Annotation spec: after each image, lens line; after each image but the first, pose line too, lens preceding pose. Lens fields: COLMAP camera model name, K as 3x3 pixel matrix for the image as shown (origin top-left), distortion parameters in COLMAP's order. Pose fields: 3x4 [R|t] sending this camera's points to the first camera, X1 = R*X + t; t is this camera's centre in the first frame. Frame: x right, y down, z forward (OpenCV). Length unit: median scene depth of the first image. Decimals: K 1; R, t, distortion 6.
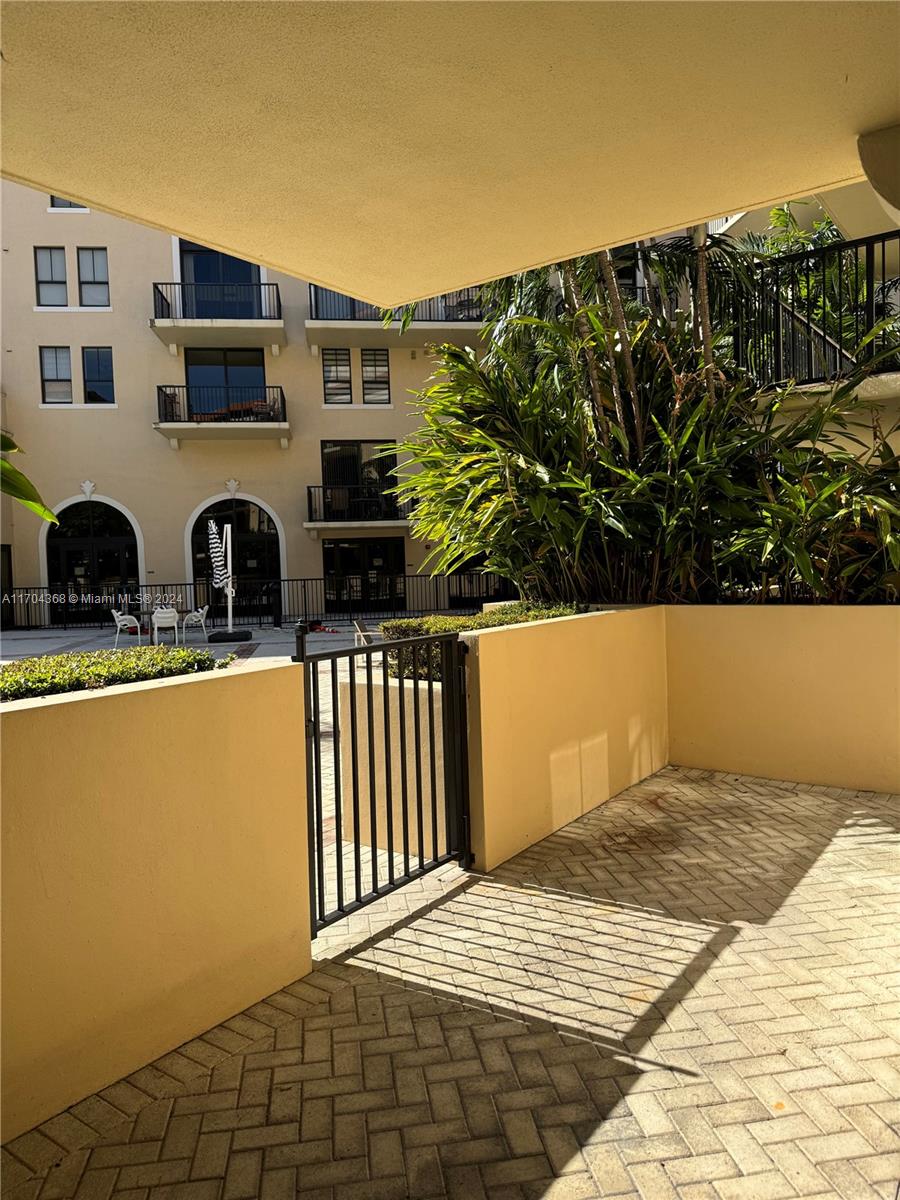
lens RADIAL K [[840.8, 0, 452.2], [0, 840.8, 596.8], [0, 0, 1]] dist [0.033583, -0.006179]
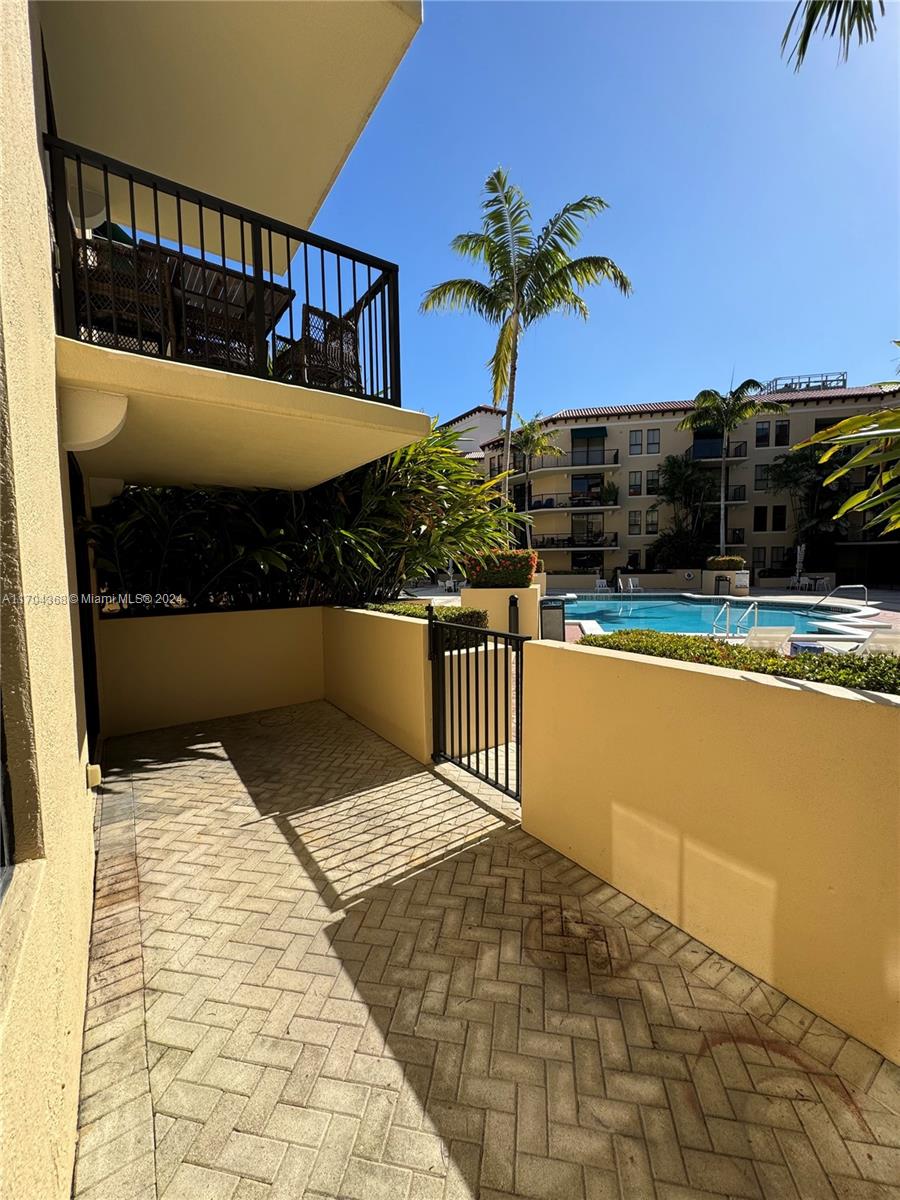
lens RADIAL K [[480.6, 0, 451.0], [0, 480.6, 601.6], [0, 0, 1]] dist [0.001109, 0.000002]
pose [[-0.331624, 0.094920, -0.938624, 0.835904], [-0.032441, 0.993190, 0.111900, -0.097069], [0.942854, 0.067559, -0.326286, 1.307243]]
